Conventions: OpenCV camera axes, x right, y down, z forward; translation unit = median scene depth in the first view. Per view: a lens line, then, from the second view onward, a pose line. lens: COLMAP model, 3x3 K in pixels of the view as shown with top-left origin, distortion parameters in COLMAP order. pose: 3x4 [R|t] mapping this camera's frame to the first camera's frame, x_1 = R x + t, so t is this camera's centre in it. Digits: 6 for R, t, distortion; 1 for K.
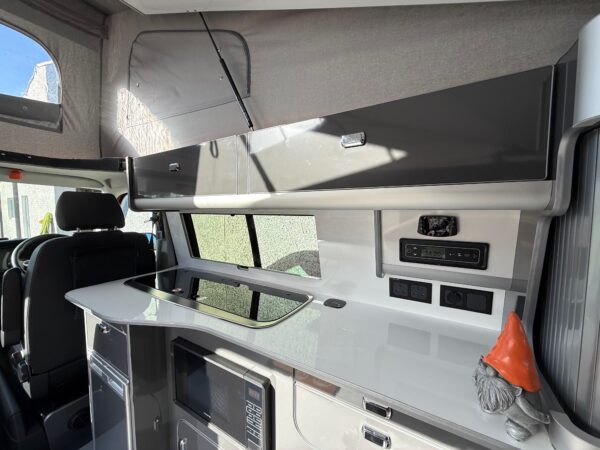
lens RADIAL K [[238.1, 0, 300.0], [0, 238.1, 225.0], [0, 0, 1]] dist [-0.001568, 0.000038]
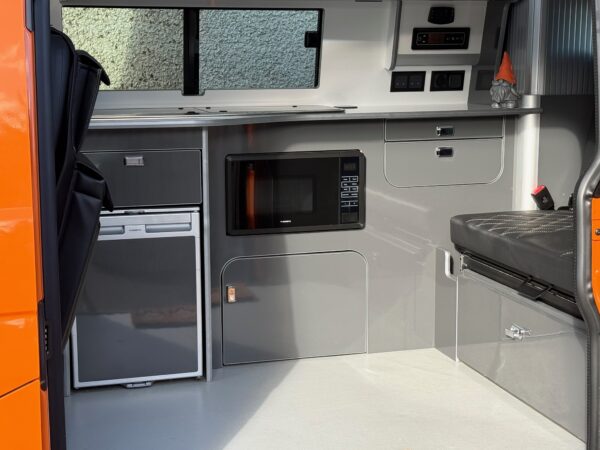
lens RADIAL K [[984.4, 0, 300.0], [0, 984.4, 225.0], [0, 0, 1]] dist [0.163397, -0.040020]
pose [[0.664735, -0.124696, 0.736599, -2.872081], [0.054751, 0.991452, 0.118430, 0.320611], [-0.745070, -0.038395, 0.665880, -1.450473]]
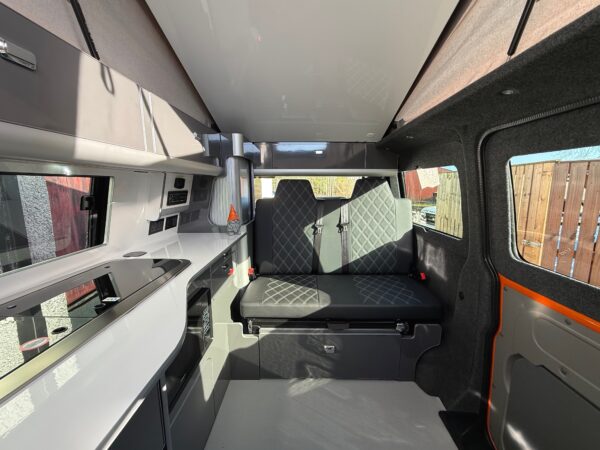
lens RADIAL K [[252.2, 0, 300.0], [0, 252.2, 225.0], [0, 0, 1]] dist [0.000050, 0.000158]
pose [[-0.510124, -0.129464, 0.850301, -1.302331], [0.067434, 0.979543, 0.189598, 0.008491], [-0.857453, 0.154058, -0.490959, 0.894774]]
